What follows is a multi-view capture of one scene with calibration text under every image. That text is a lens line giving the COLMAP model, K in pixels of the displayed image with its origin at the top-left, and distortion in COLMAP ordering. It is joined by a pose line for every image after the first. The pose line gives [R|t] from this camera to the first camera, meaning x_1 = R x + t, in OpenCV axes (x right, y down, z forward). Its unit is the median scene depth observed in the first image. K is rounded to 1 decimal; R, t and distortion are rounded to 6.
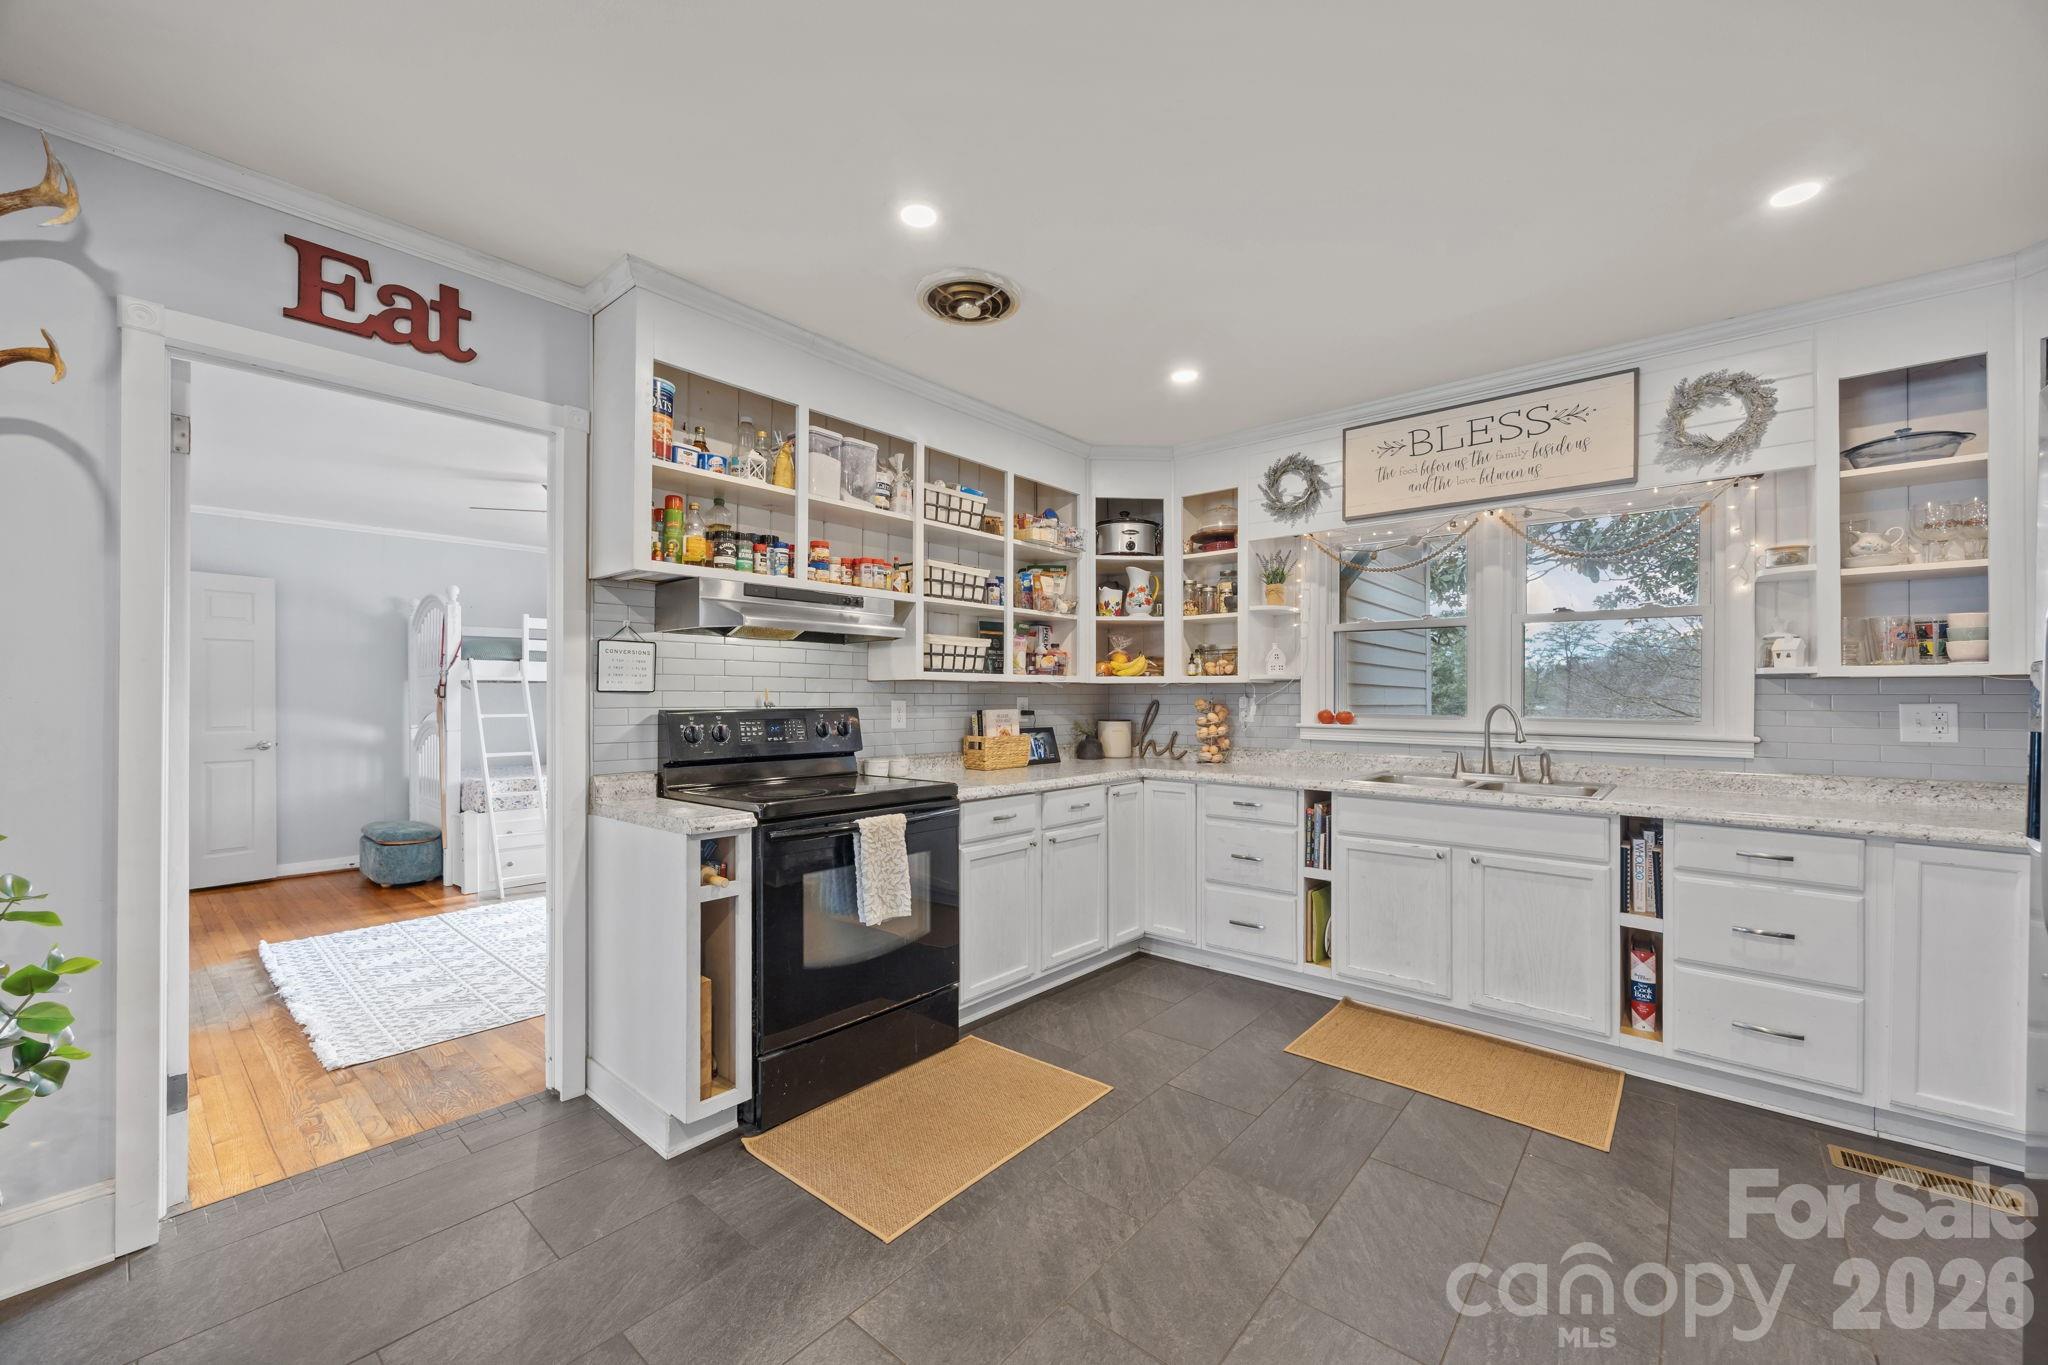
lens RADIAL K [[790.6, 0, 1027.9], [0, 790.6, 691.1], [0, 0, 1]] dist [0.001699, -0.000564]
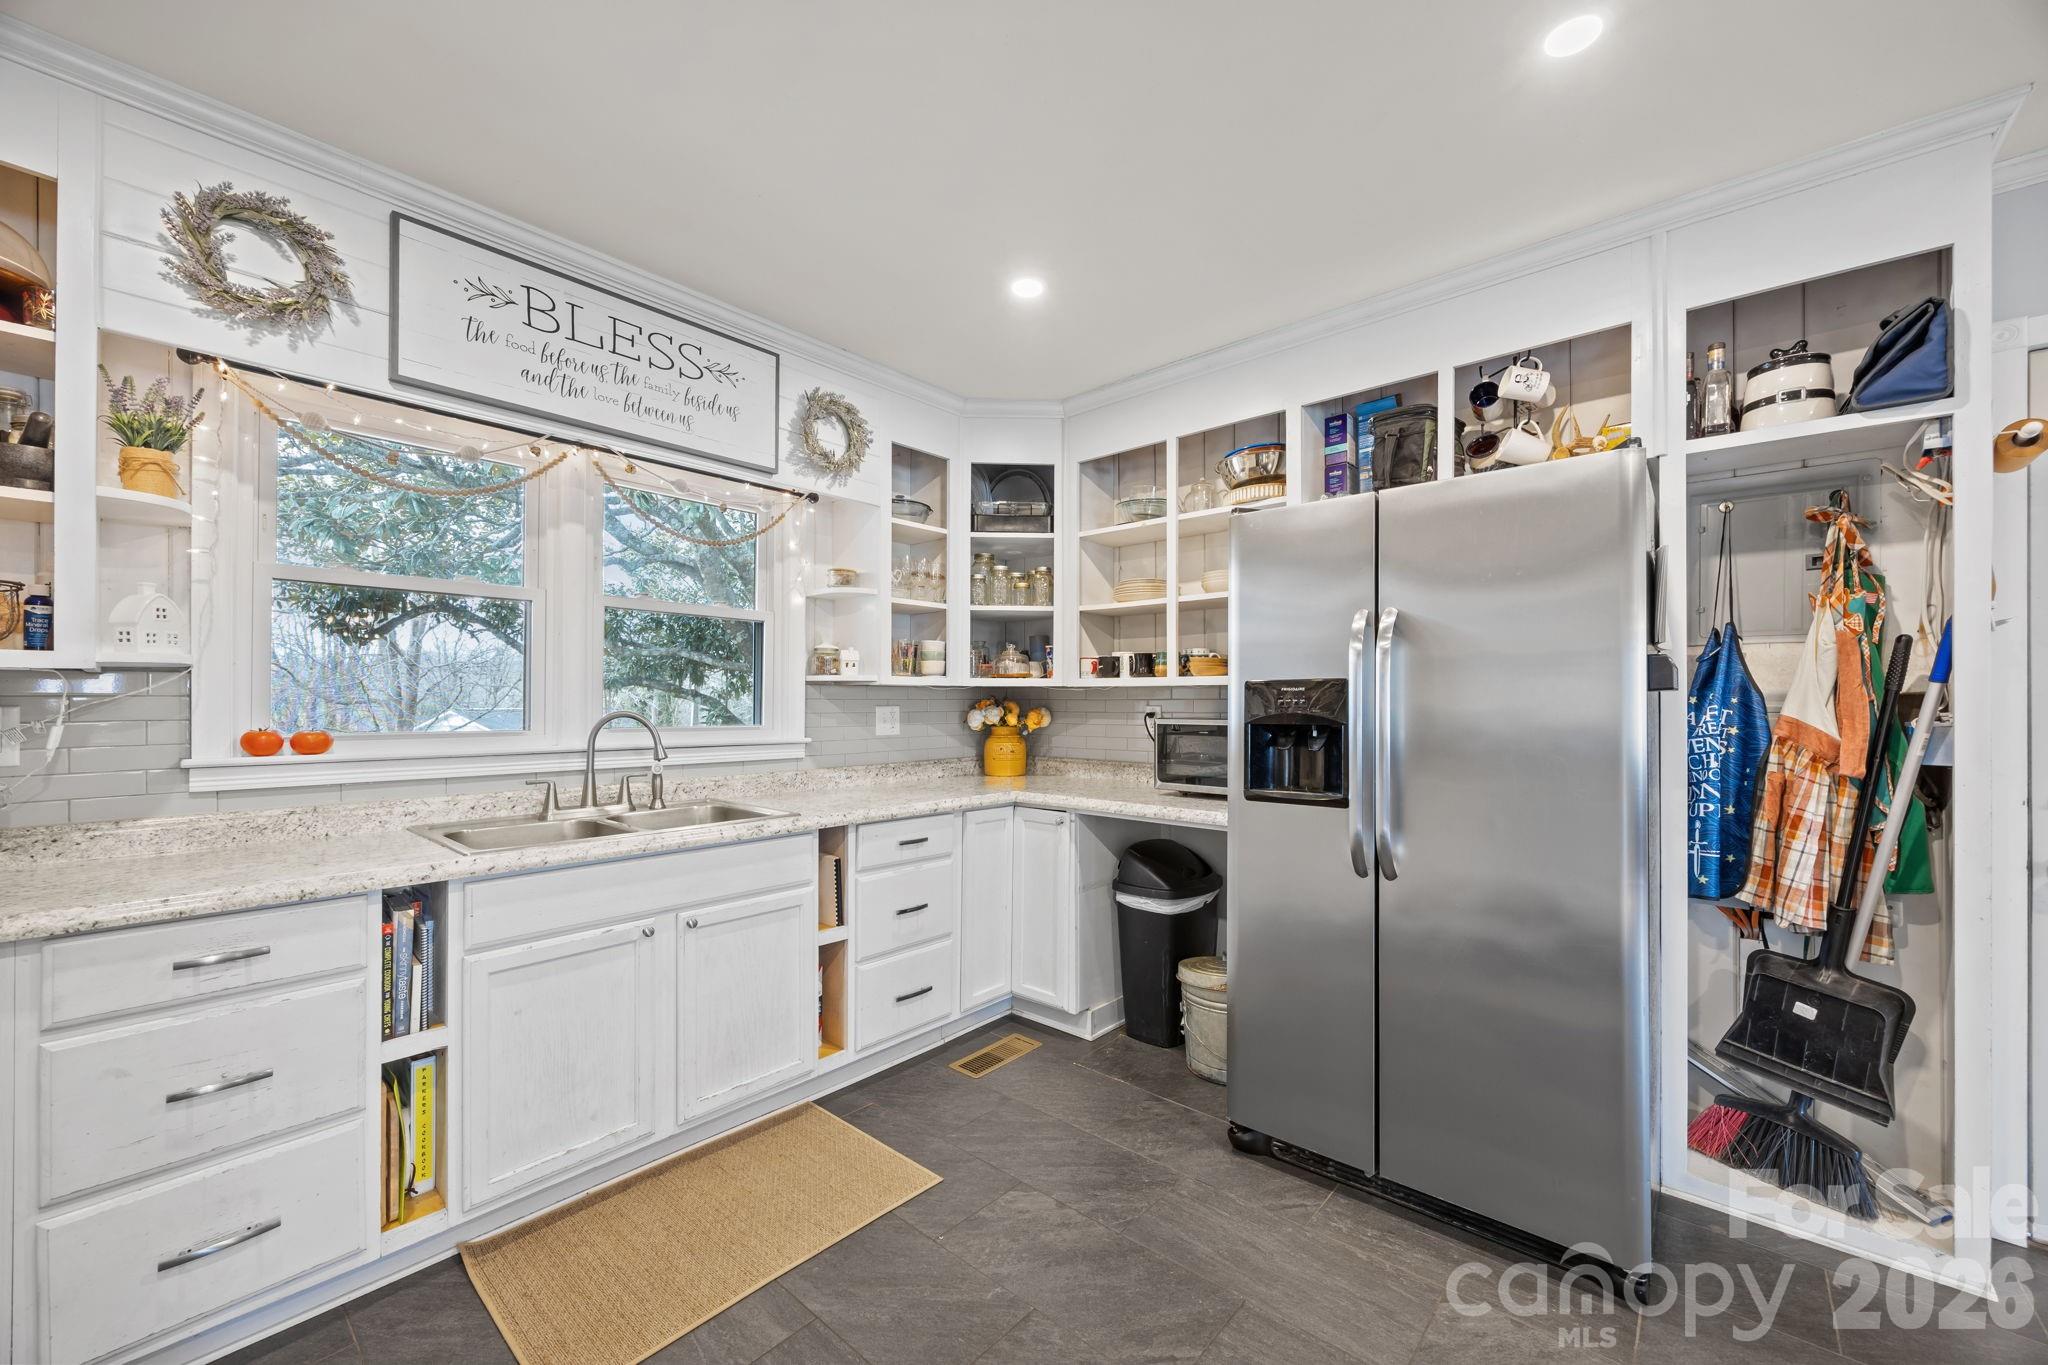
lens RADIAL K [[790.6, 0, 1031.0], [0, 790.6, 695.7], [0, 0, 1]] dist [0.001699, -0.000564]
pose [[0.014749, 0.004617, 0.999881, -0.156539], [-0.005649, 0.999974, -0.004534, 0.002684], [-0.999875, -0.005581, 0.014775, 0.624025]]
